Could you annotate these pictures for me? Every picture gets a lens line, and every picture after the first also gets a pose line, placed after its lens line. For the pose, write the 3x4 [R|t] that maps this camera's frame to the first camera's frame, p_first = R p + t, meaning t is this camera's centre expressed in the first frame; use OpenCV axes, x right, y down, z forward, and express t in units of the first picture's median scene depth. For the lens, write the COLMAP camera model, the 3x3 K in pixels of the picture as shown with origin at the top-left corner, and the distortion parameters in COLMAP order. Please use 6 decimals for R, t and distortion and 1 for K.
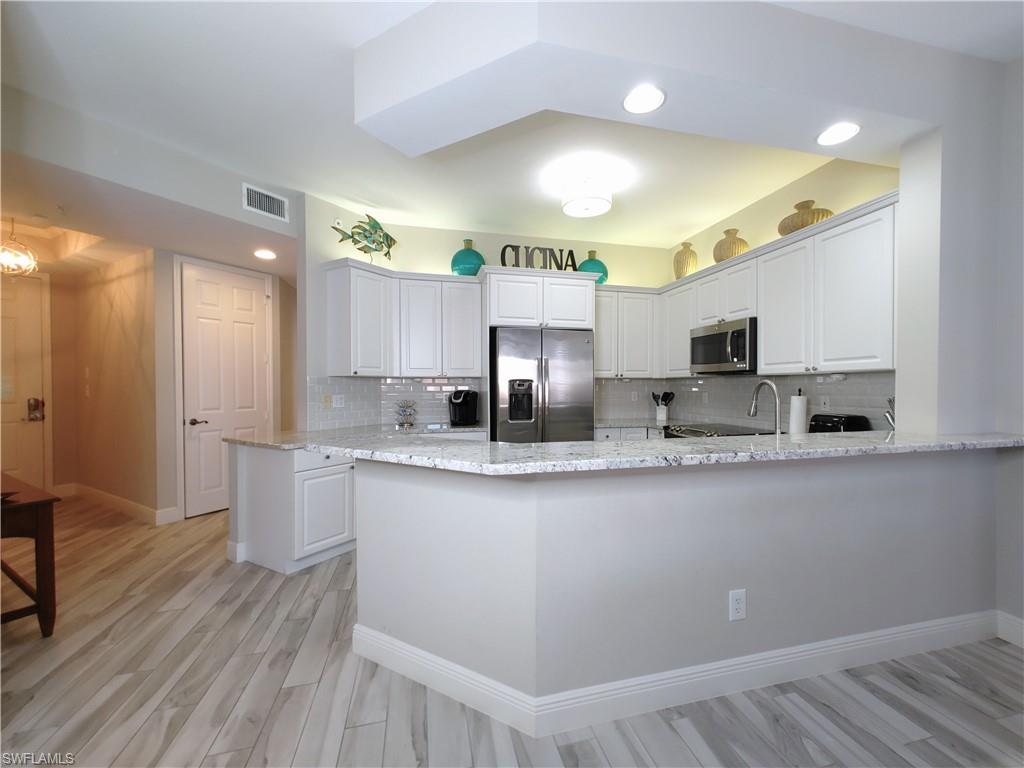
lens RADIAL K [[431.2, 0, 533.0], [0, 431.2, 388.8], [0, 0, 1]] dist [0.002649, 0.000614]
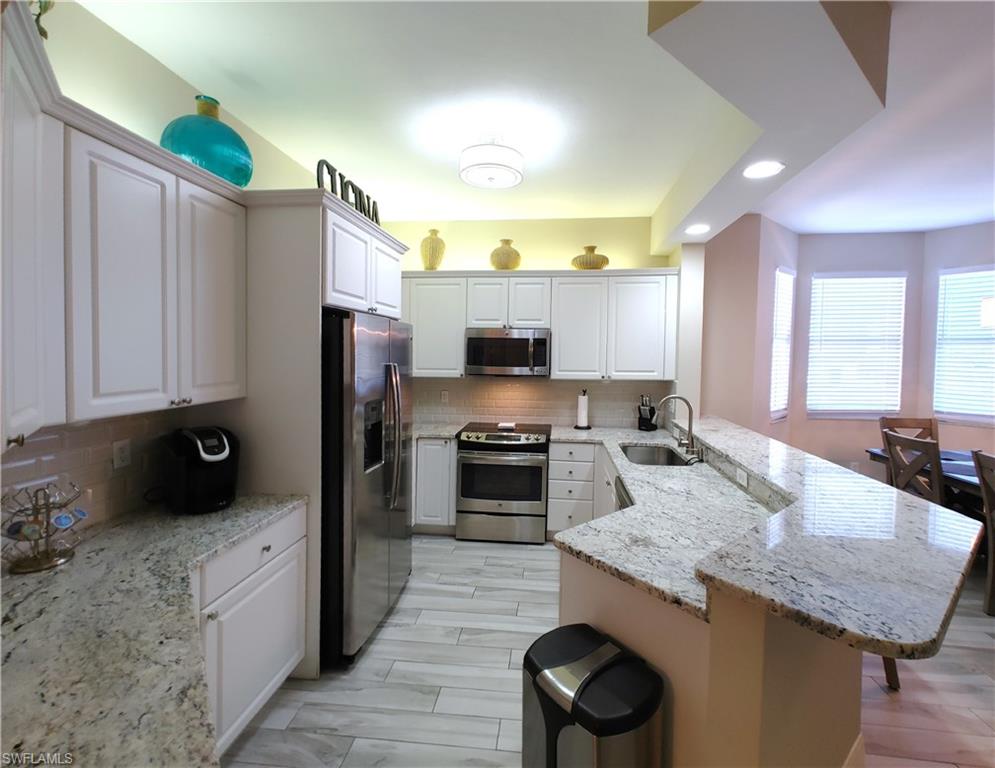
lens RADIAL K [[432.9, 0, 511.0], [0, 432.9, 366.2], [0, 0, 1]] dist [-0.000636, -0.000087]
pose [[0.356048, -0.027272, 0.934070, -0.505984], [-0.003227, 0.999532, 0.030413, -0.085135], [-0.934462, -0.013843, 0.355793, 0.574685]]
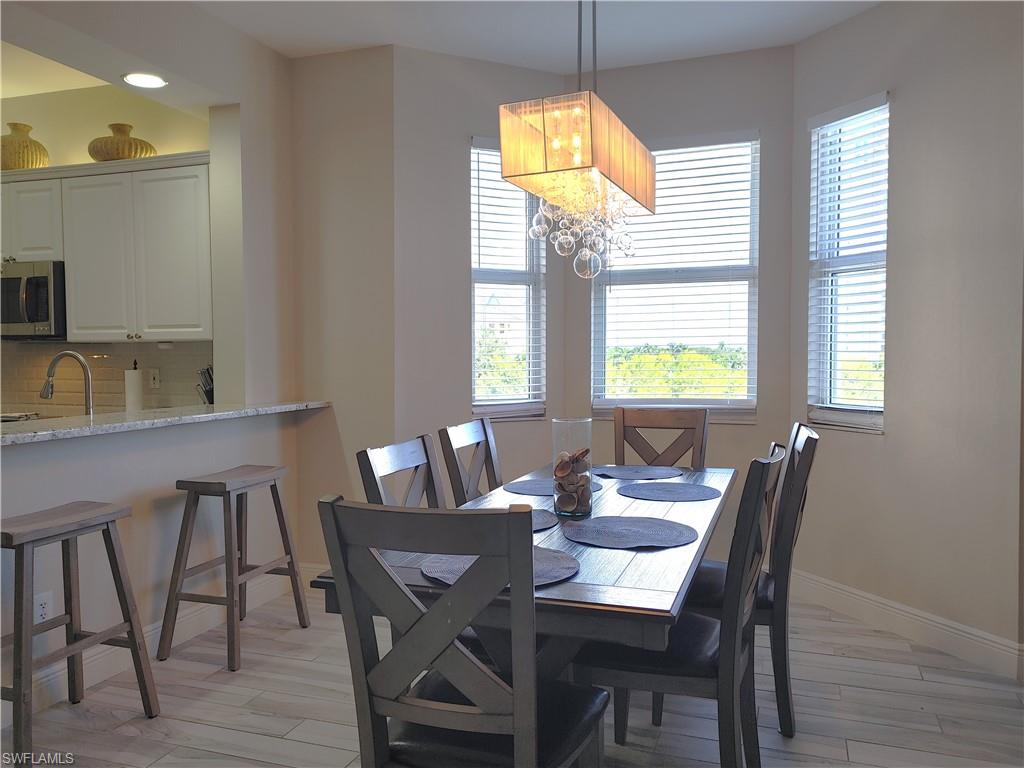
lens RADIAL K [[759.9, 0, 512.0], [0, 759.9, 384.0], [0, 0, 1]] dist [0.012147, 0.003294]
pose [[0.546290, -0.036199, 0.836814, -0.125466], [0.008498, 0.999254, 0.037678, -0.003050], [-0.837553, -0.013472, 0.546190, -0.277846]]
